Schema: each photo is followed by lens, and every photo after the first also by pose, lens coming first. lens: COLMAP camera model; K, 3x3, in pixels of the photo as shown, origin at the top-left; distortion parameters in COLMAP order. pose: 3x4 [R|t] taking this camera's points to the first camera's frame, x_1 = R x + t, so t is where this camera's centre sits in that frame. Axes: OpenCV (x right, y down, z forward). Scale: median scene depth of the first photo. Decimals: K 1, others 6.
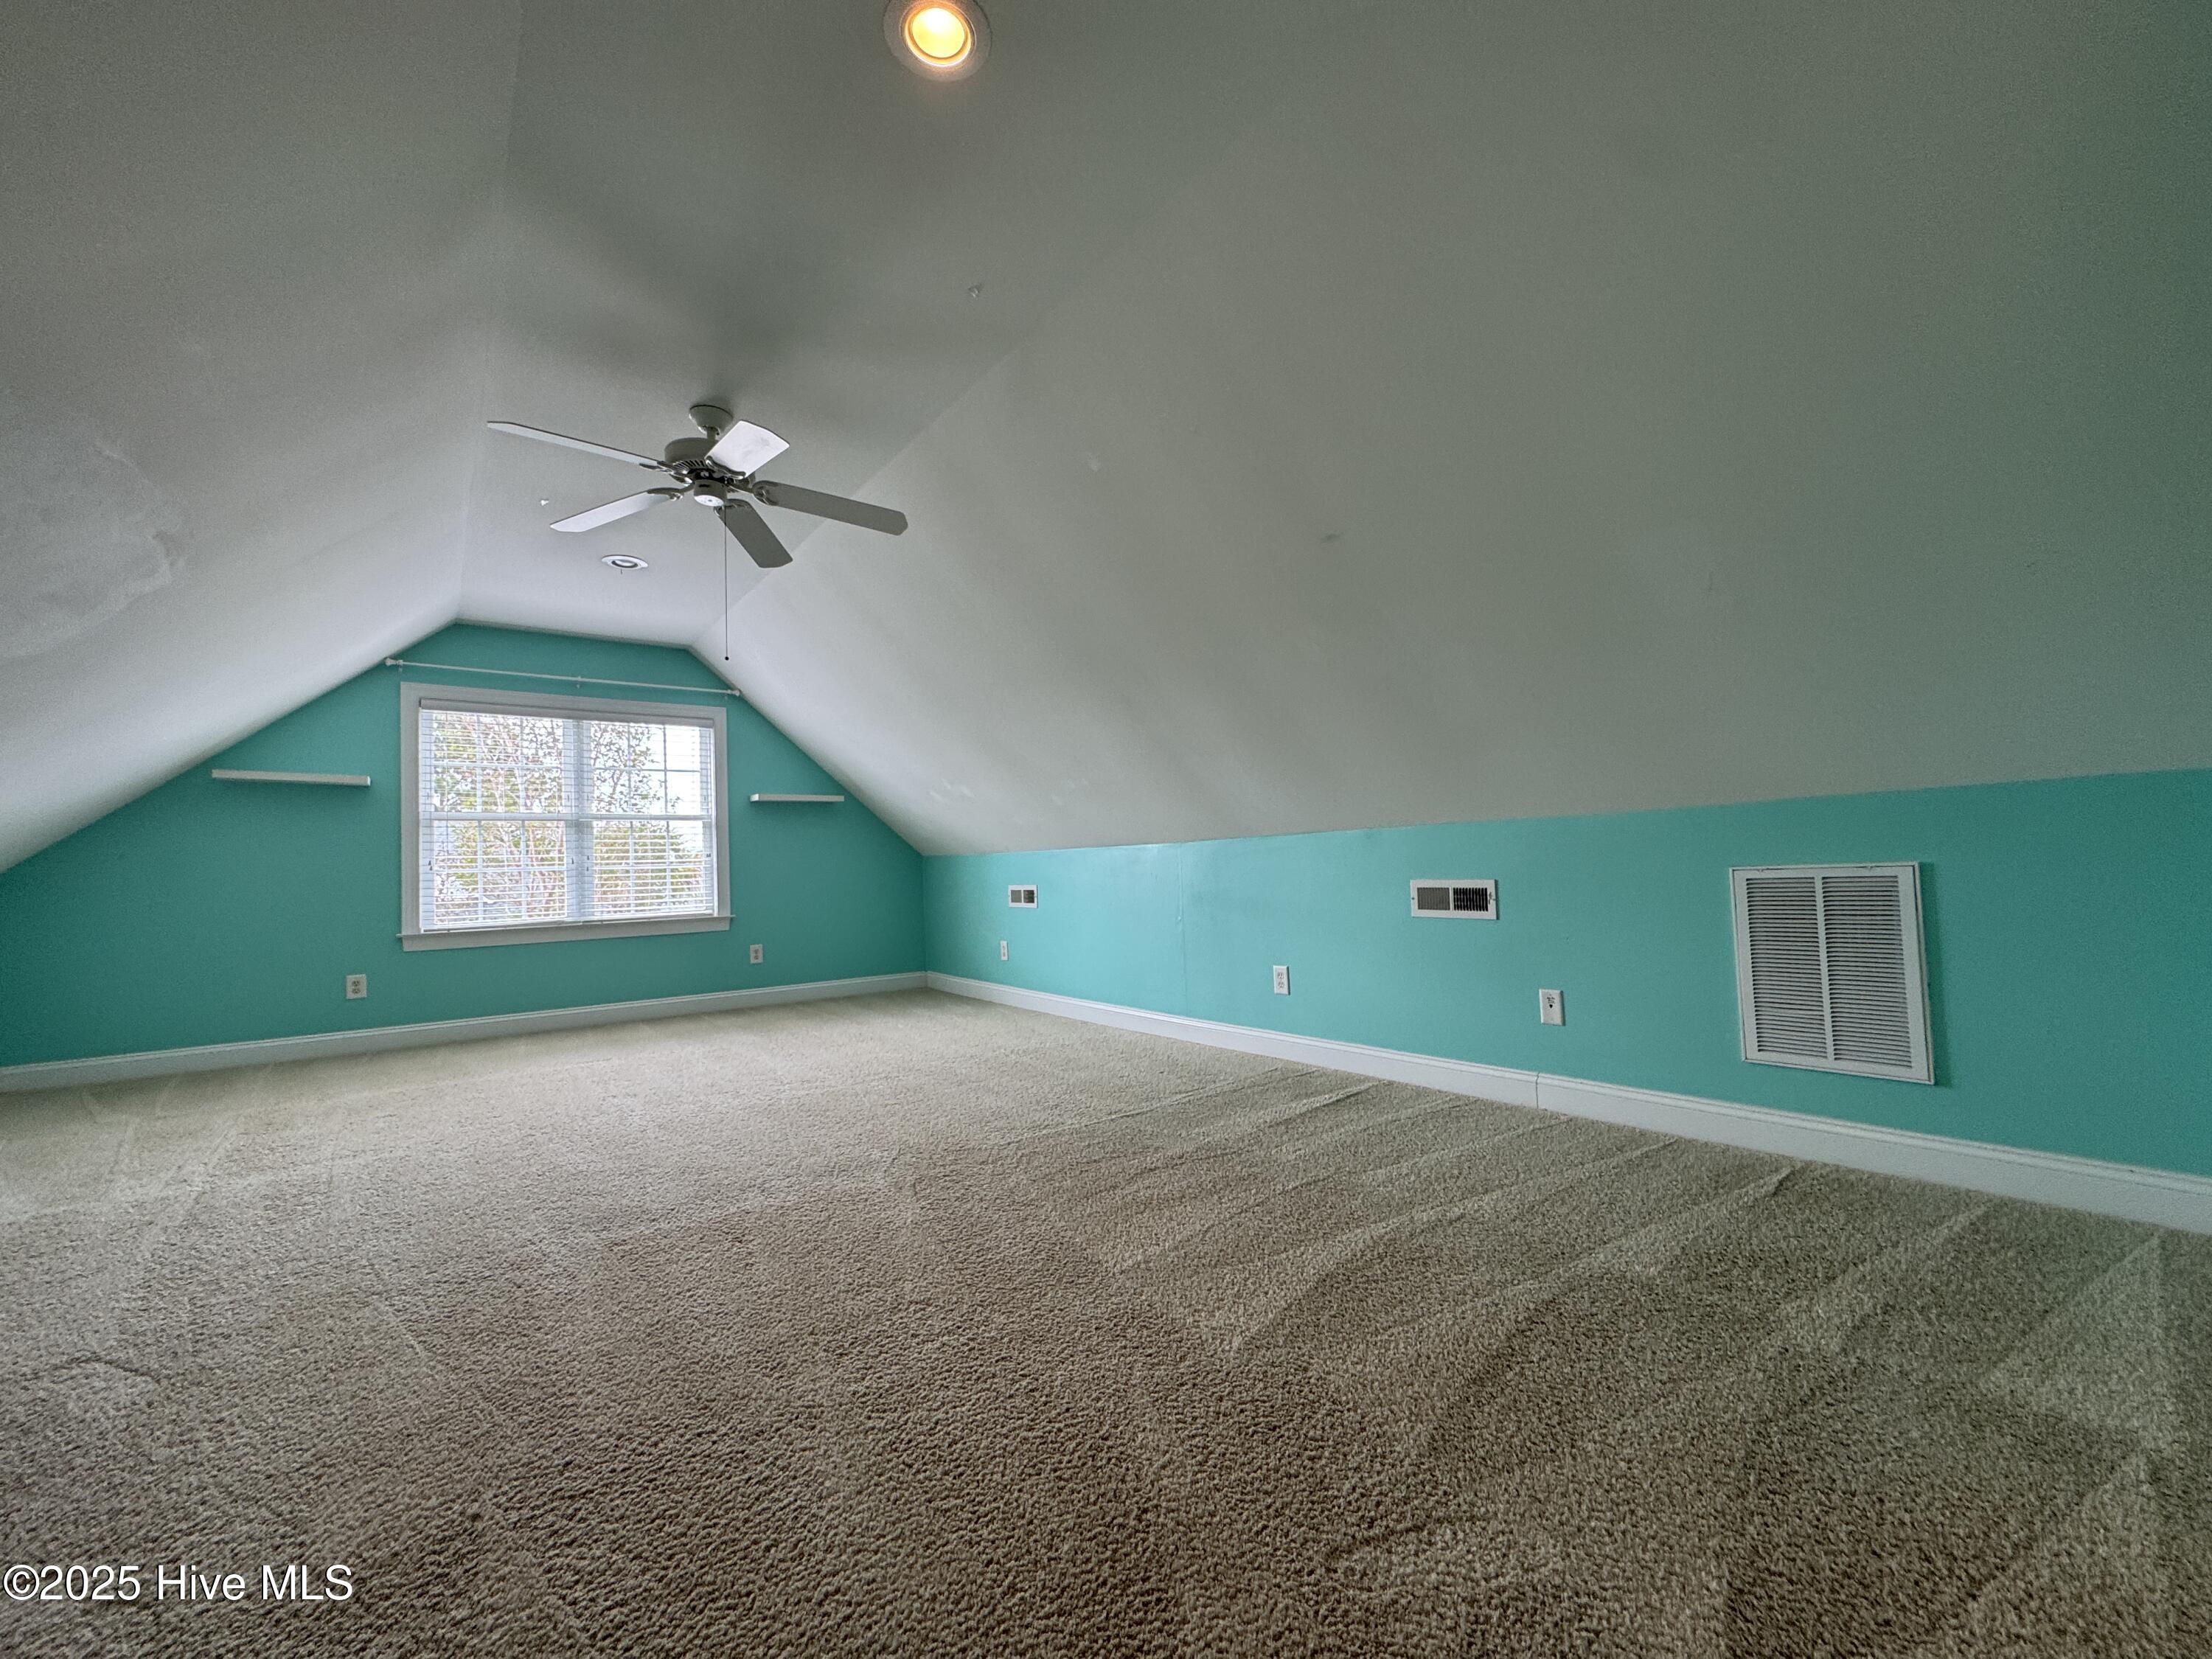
lens RADIAL K [[888.0, 0, 1105.4], [0, 888.0, 833.8], [0, 0, 1]] dist [-0.002393, -0.000081]
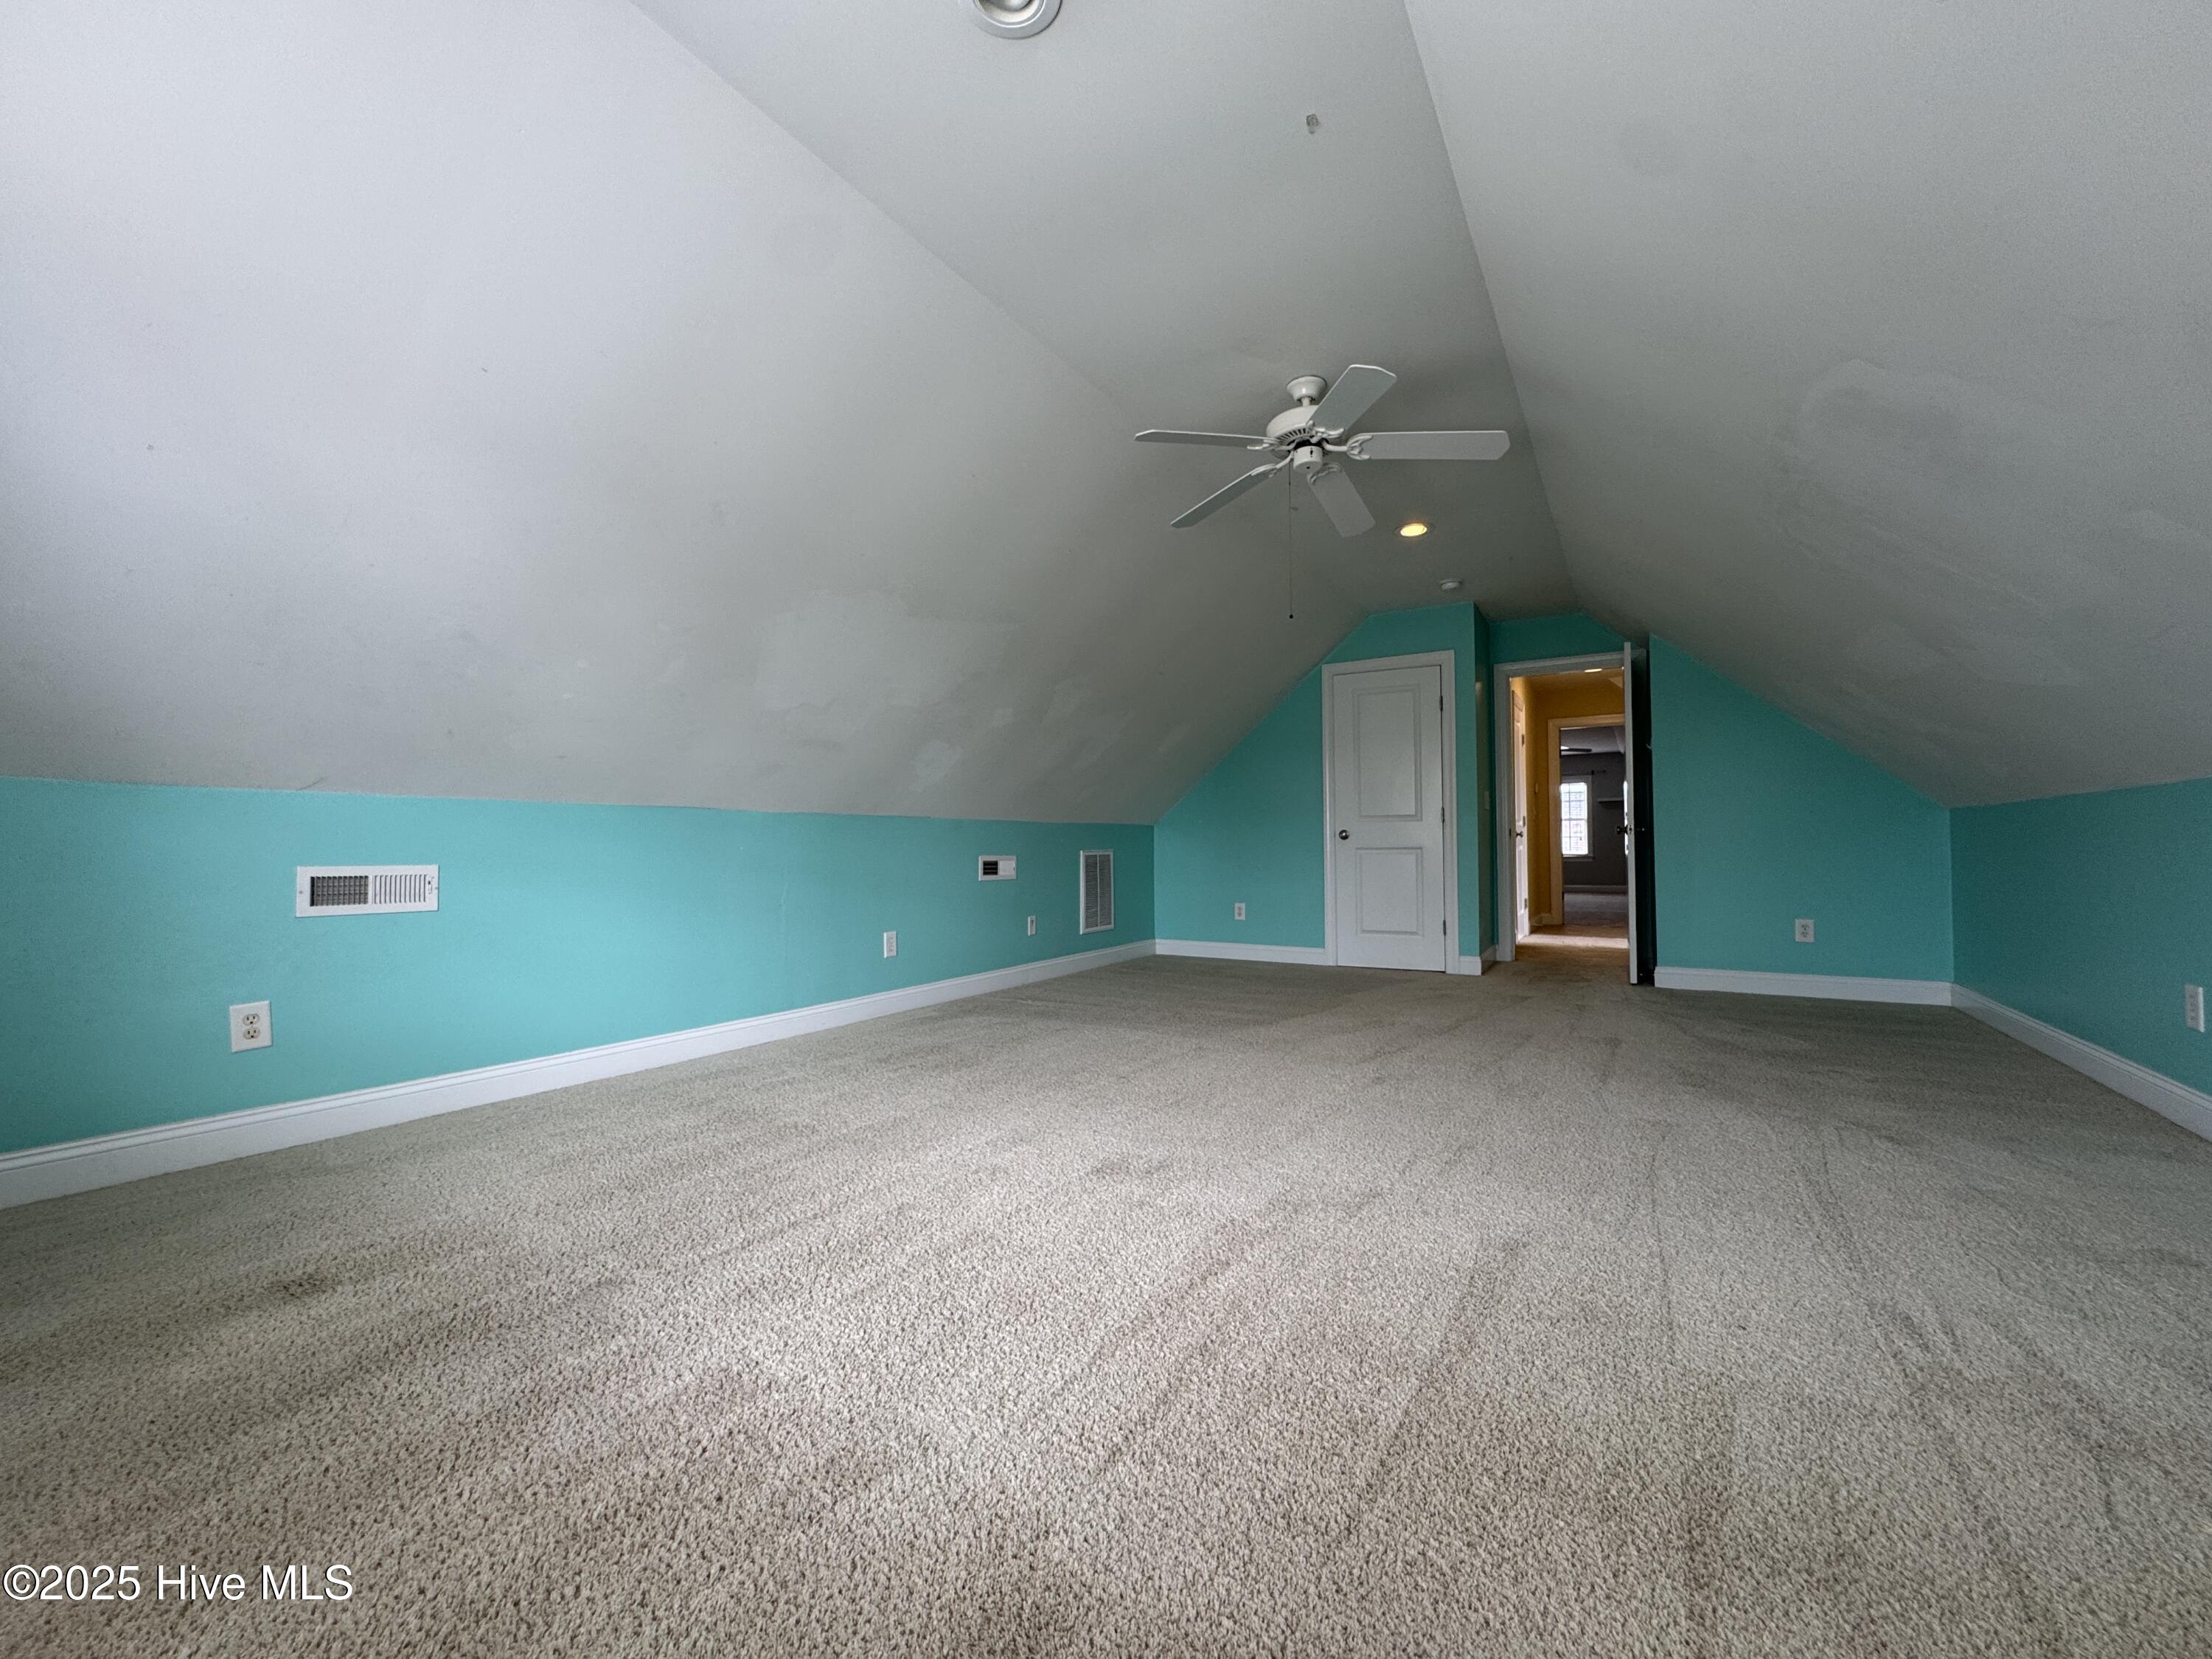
lens RADIAL K [[888.0, 0, 1104.1], [0, 888.0, 832.3], [0, 0, 1]] dist [-0.002393, -0.000081]
pose [[-0.368009, 0.040895, 0.928923, -0.662780], [-0.033003, 0.997828, -0.057003, 0.054490], [-0.929236, -0.051634, -0.365860, 0.812926]]
